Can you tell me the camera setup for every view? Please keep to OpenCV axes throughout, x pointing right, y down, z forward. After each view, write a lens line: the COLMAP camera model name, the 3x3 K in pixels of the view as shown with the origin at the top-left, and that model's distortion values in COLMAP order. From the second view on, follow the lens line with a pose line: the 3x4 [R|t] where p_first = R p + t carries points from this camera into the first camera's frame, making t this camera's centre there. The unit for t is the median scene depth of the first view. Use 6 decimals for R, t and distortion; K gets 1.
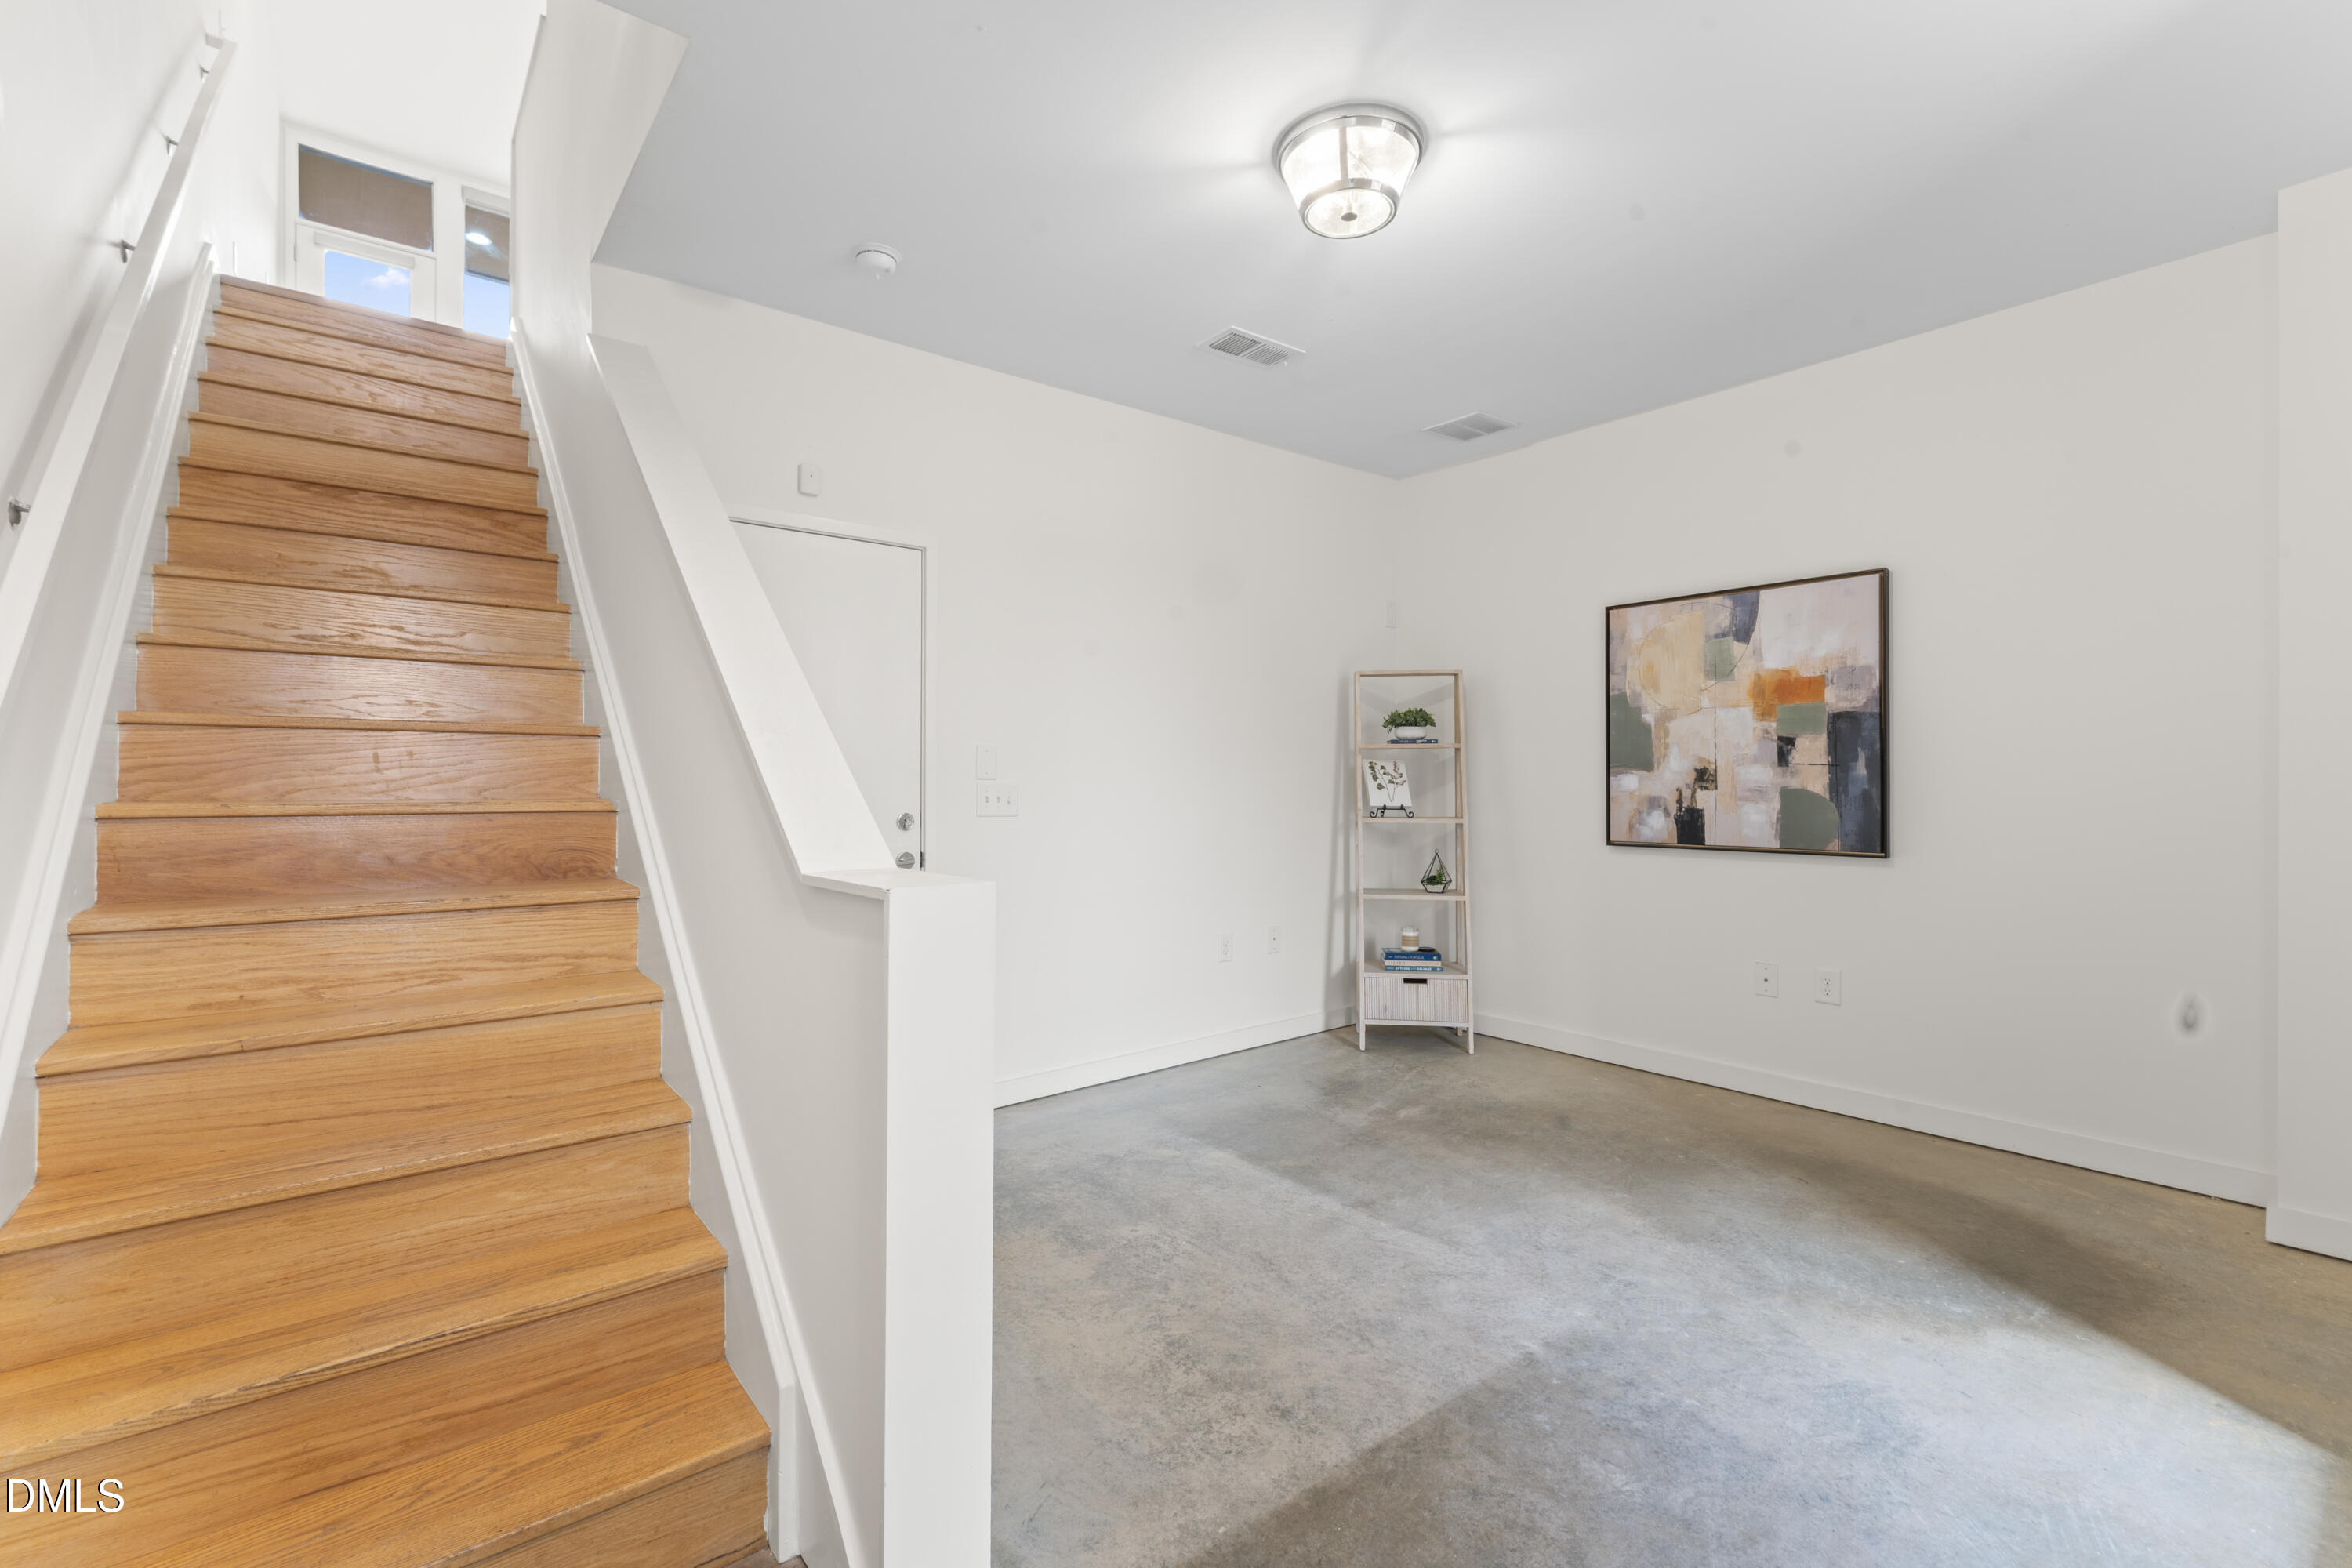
lens RADIAL K [[1012.9, 0, 1175.0], [0, 1012.9, 784.1], [0, 0, 1]] dist [-0.004418, 0.000572]
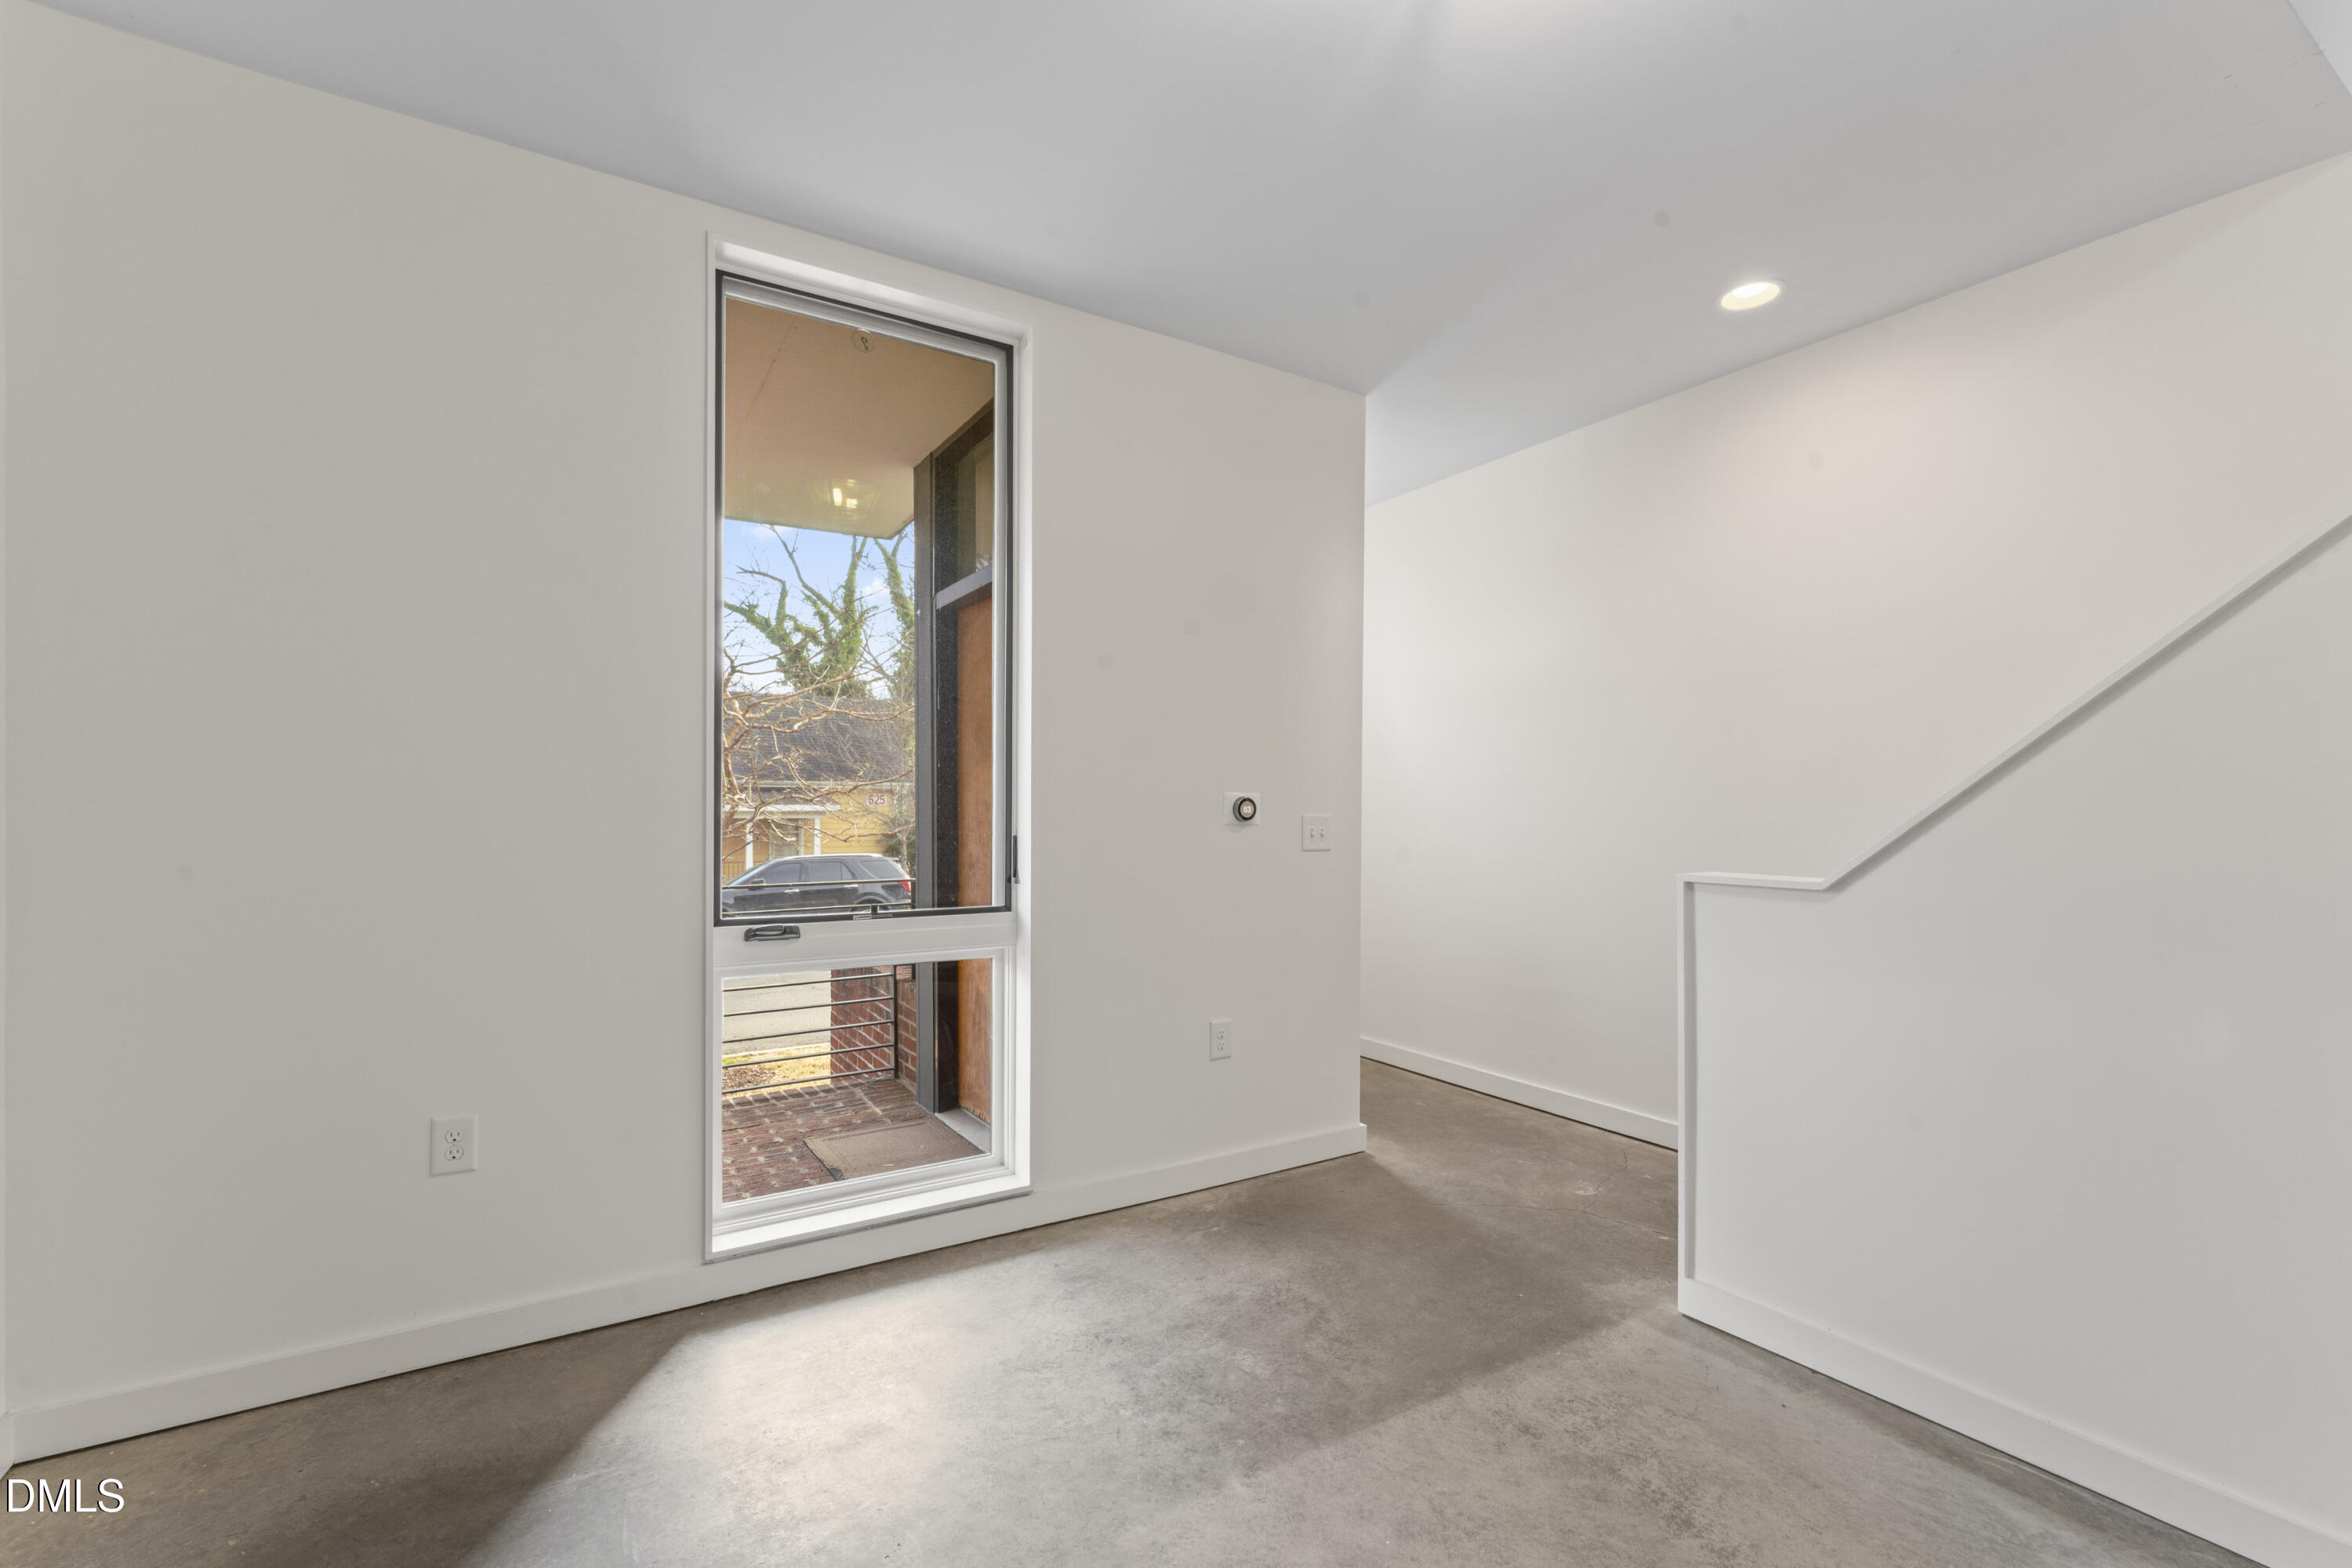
lens RADIAL K [[1012.9, 0, 1175.9], [0, 1012.9, 793.5], [0, 0, 1]] dist [-0.004418, 0.000572]
pose [[-0.992041, 0.003922, 0.125853, 0.332790], [0.002164, 0.999898, -0.014101, -0.015878], [-0.125895, -0.013716, -0.991949, 2.092587]]
